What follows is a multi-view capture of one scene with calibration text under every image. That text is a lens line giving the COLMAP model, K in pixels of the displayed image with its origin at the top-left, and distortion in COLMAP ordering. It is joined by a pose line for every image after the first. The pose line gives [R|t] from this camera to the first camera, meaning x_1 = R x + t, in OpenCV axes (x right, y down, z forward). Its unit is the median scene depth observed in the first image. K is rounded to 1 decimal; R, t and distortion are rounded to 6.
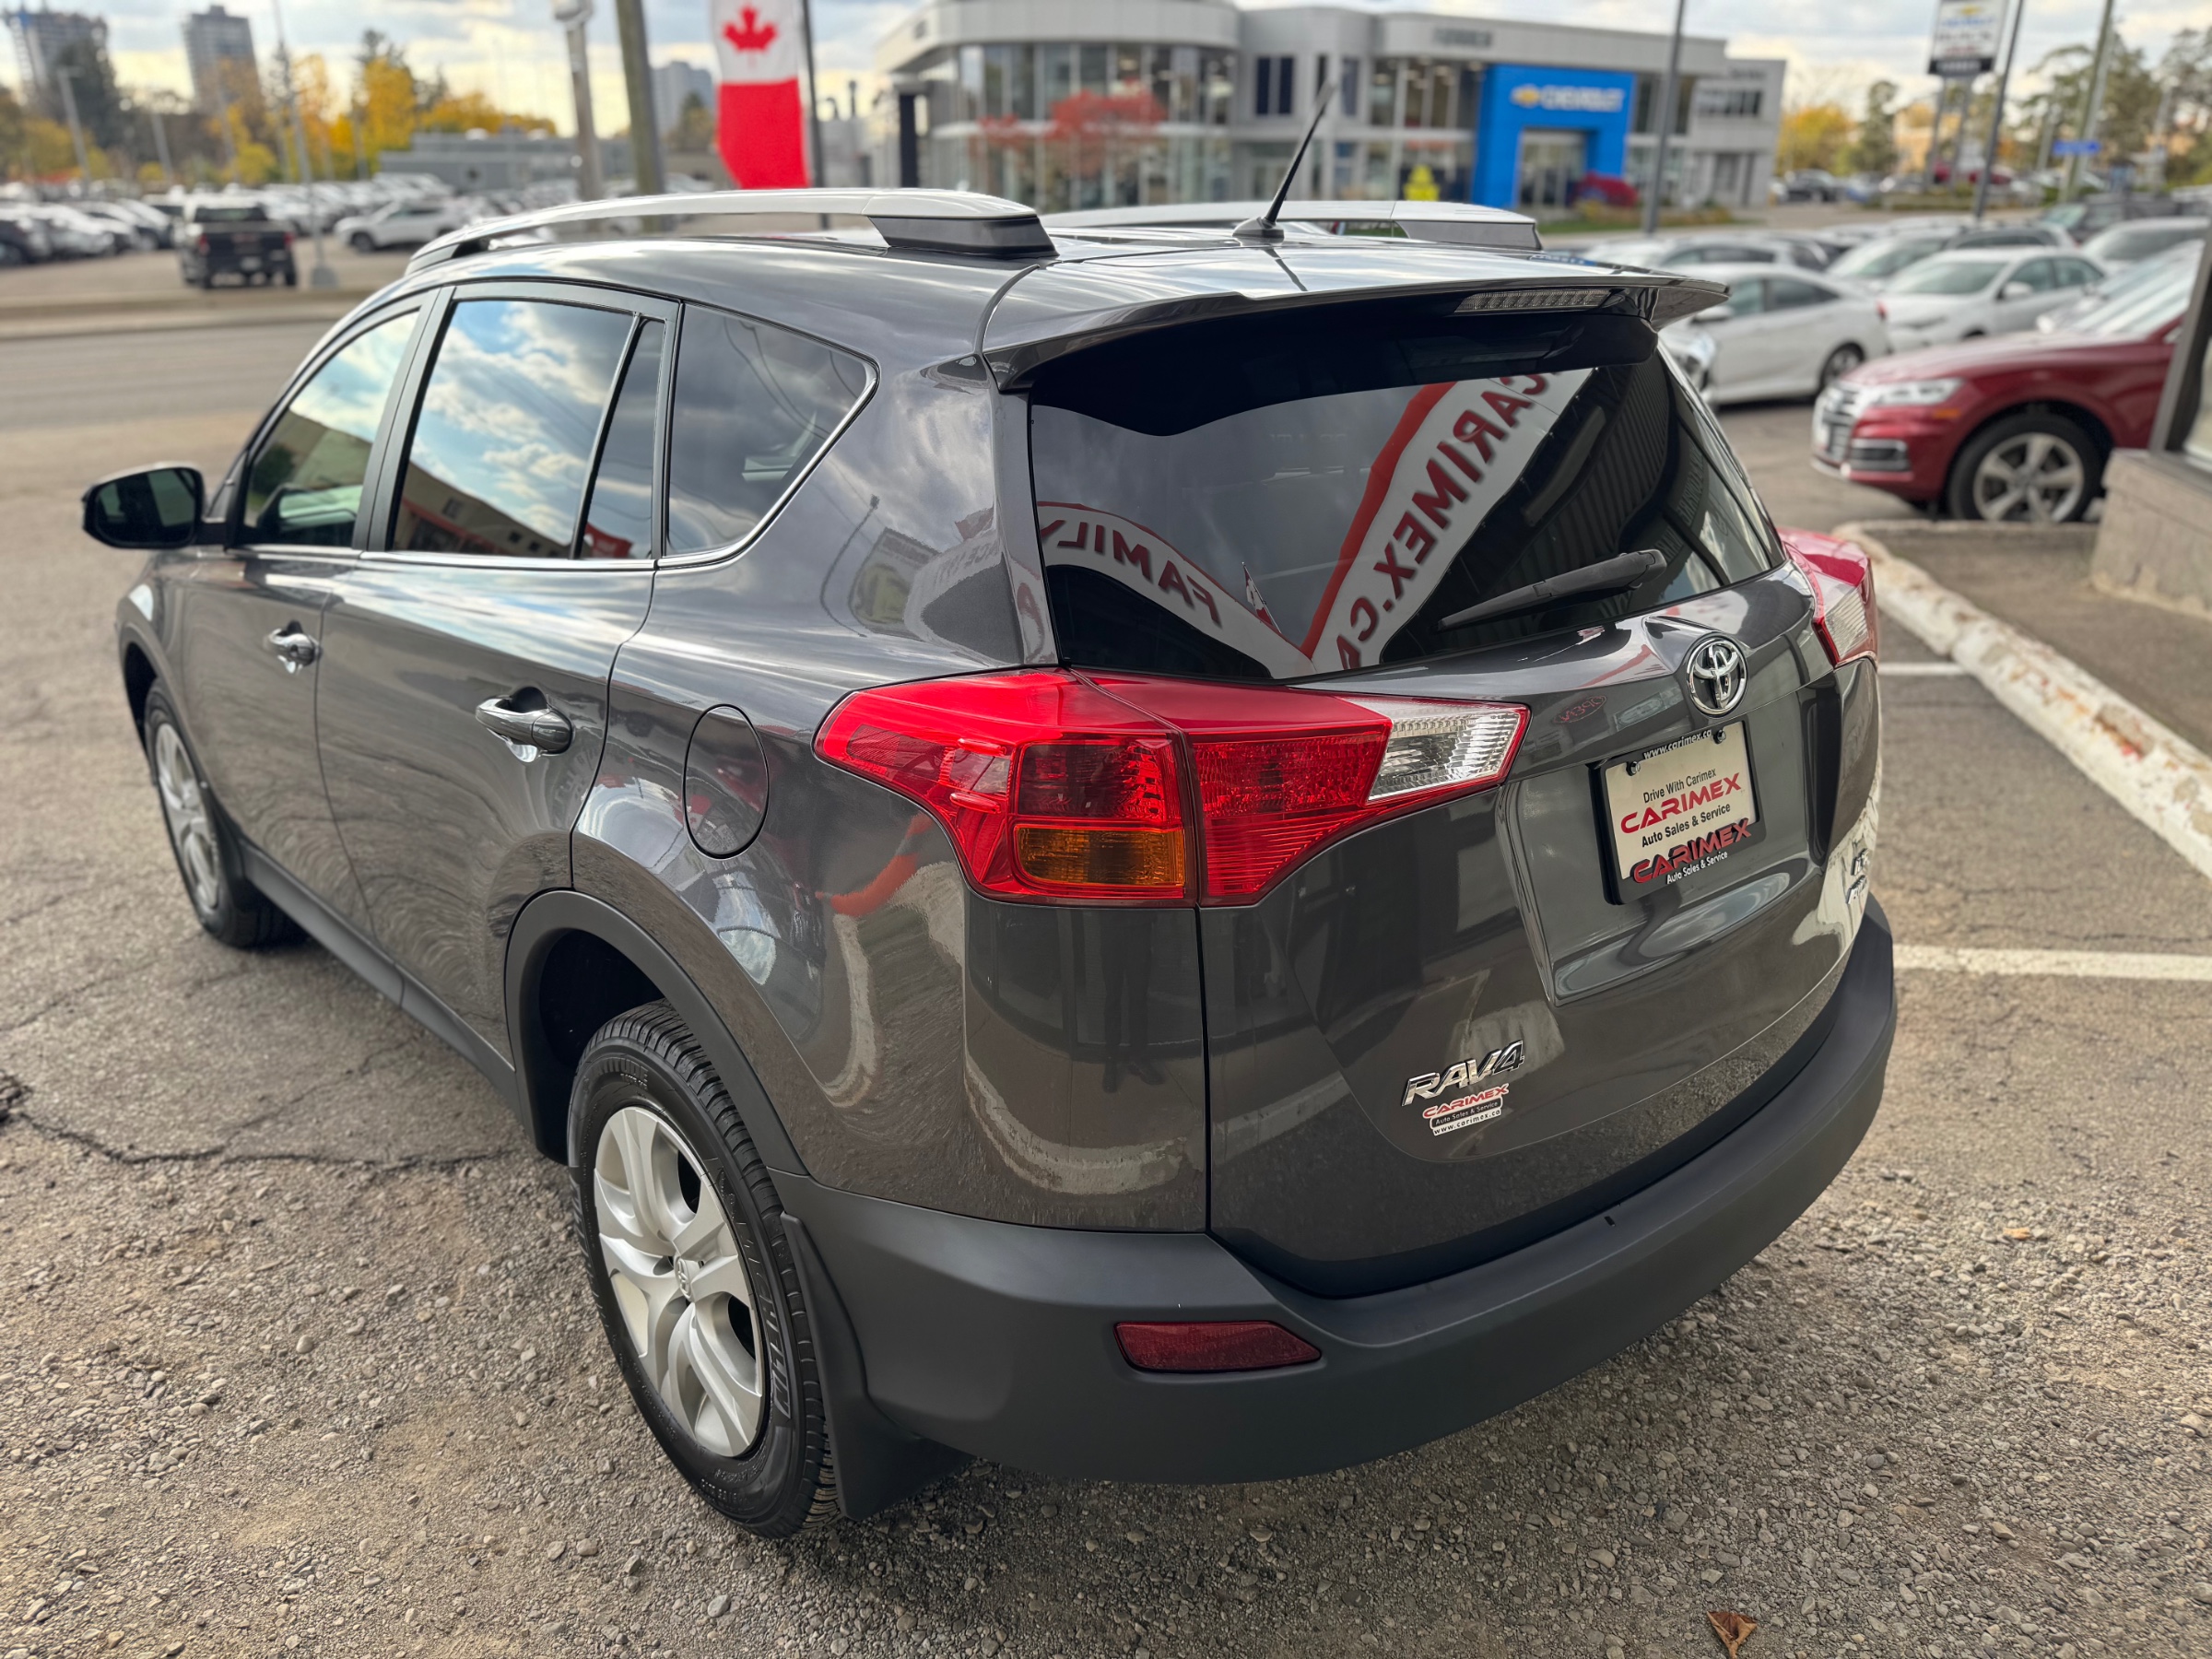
lens RADIAL K [[1688.6, 0, 1034.2], [0, 1688.6, 794.1], [0, 0, 1]] dist [0.008658, -0.000472]
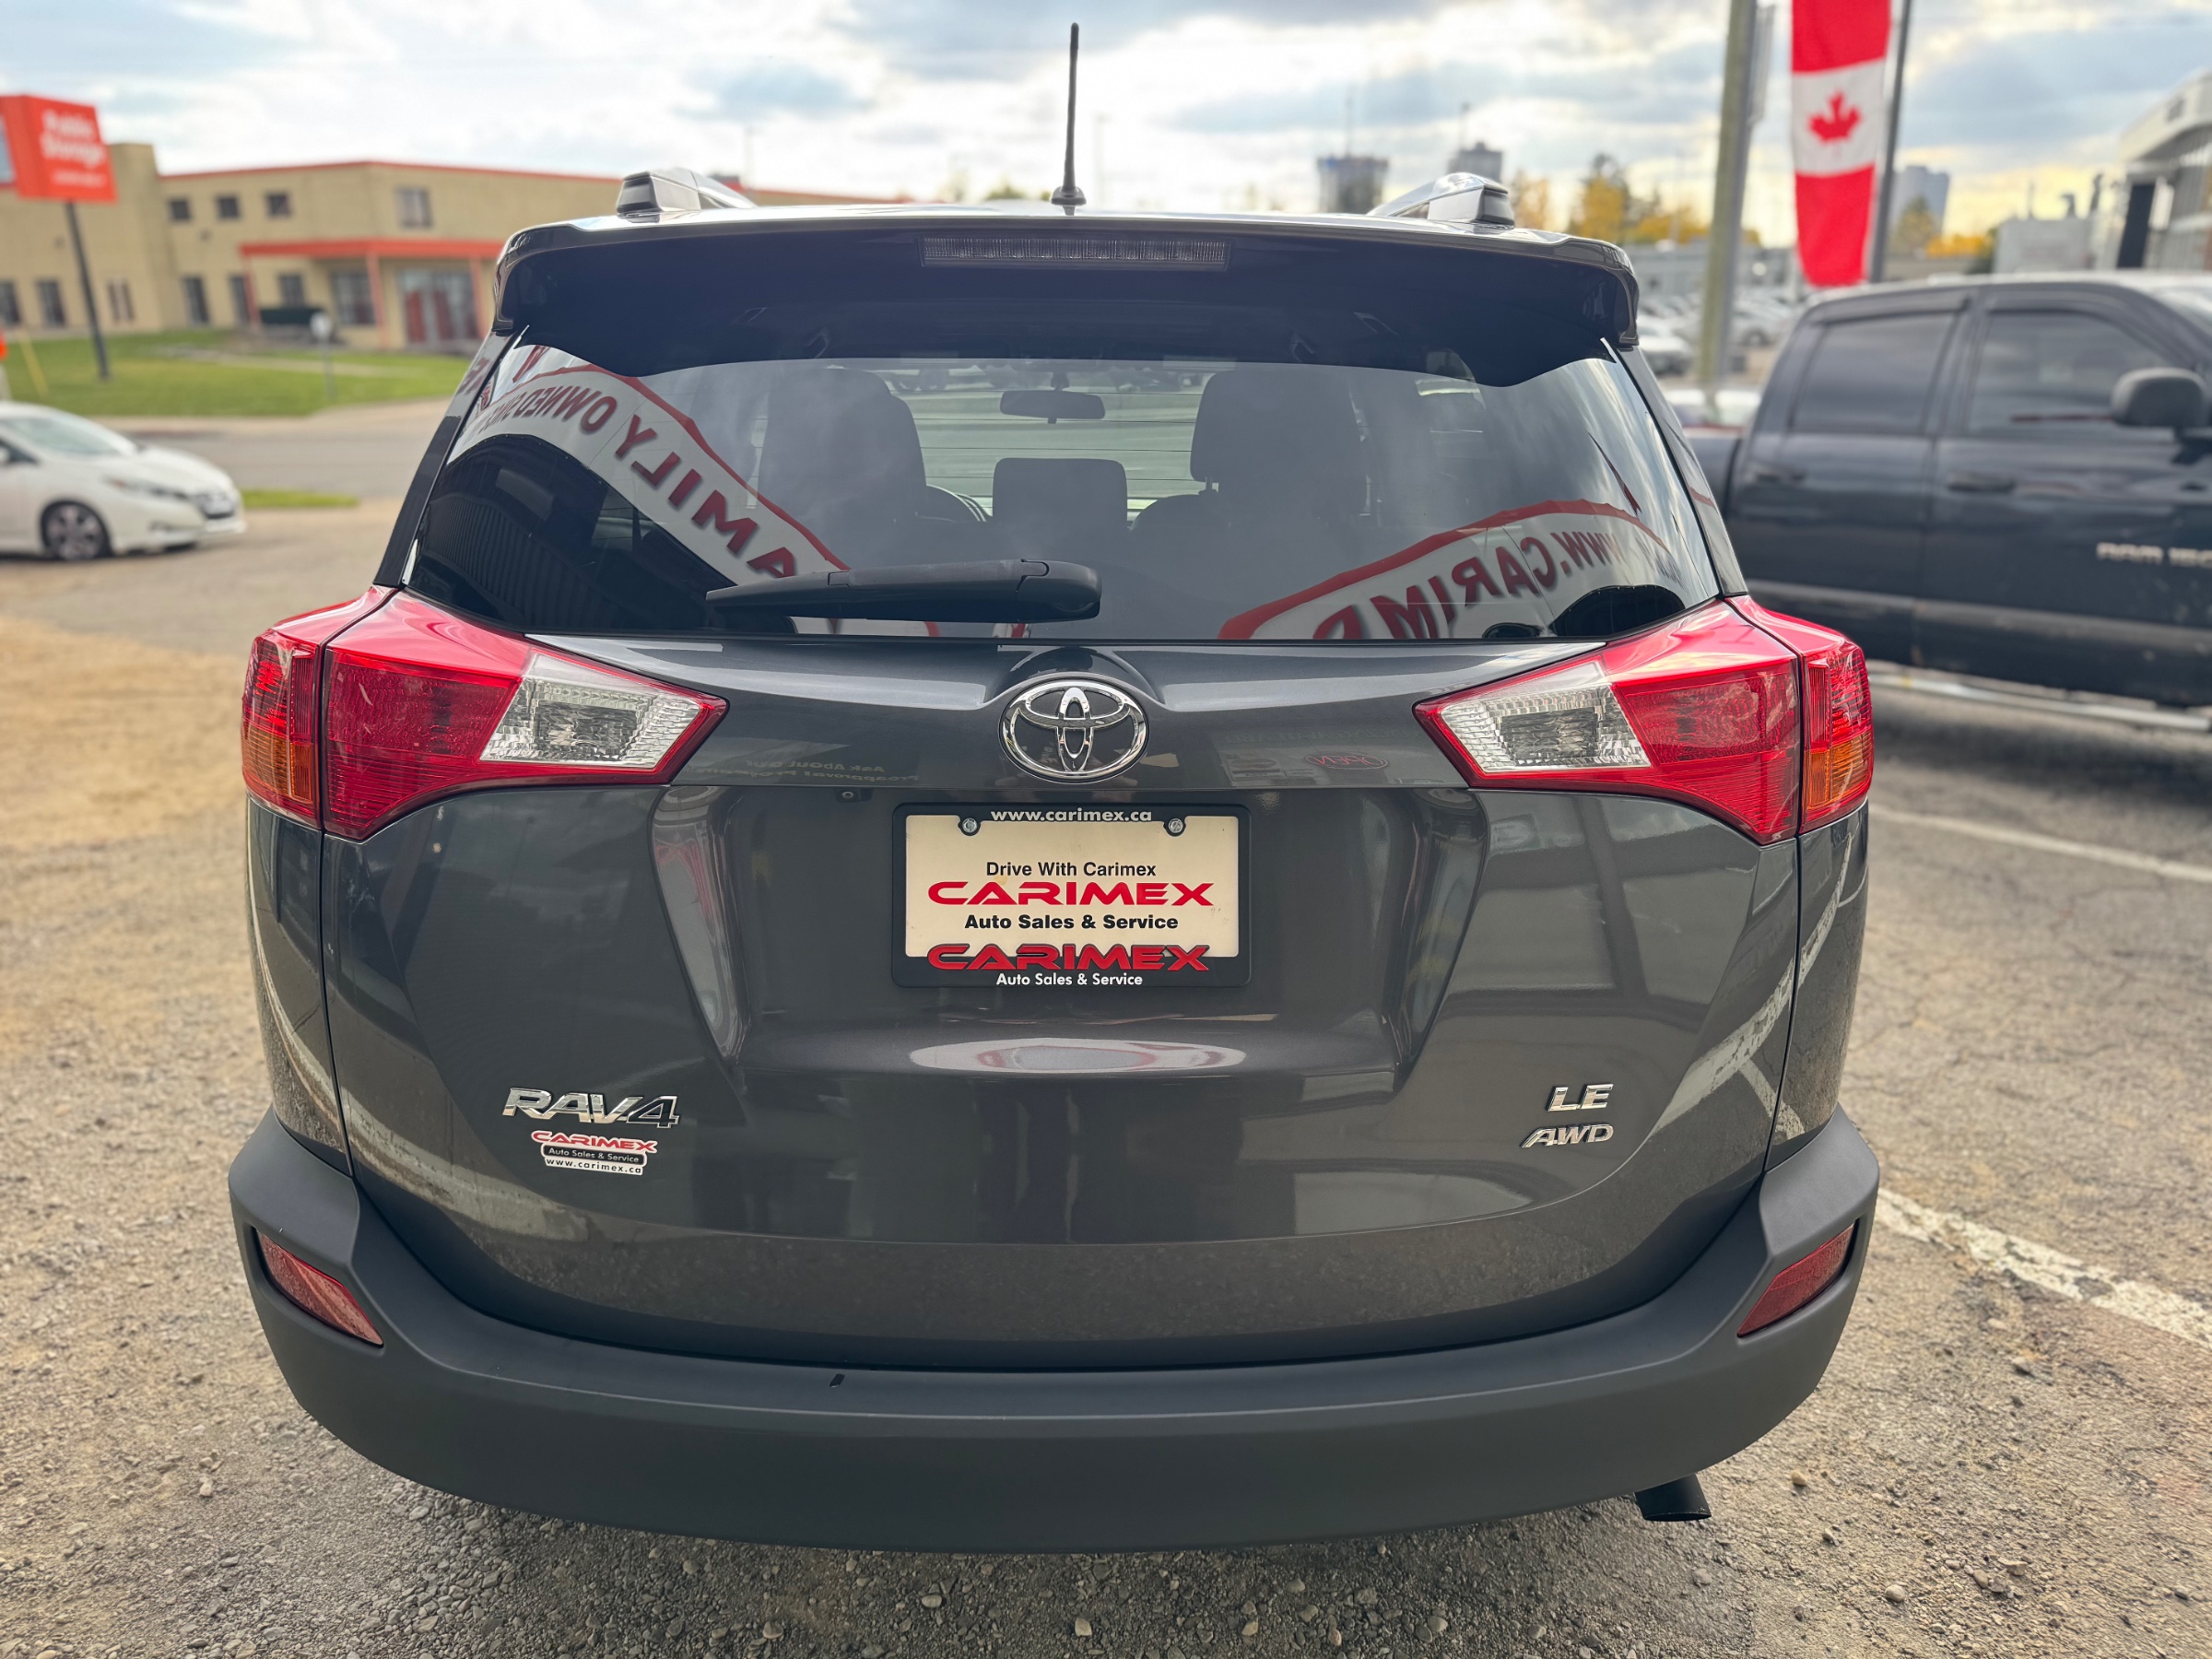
lens RADIAL K [[1546.5, 0, 1106.0], [0, 1546.5, 829.5], [0, 0, 1]] dist [0.192214, -0.171431]
pose [[0.764822, 0.189290, -0.615806, 0.818683], [-0.213477, 0.976322, 0.034972, -0.050965], [0.607844, 0.104713, 0.787122, 0.450063]]
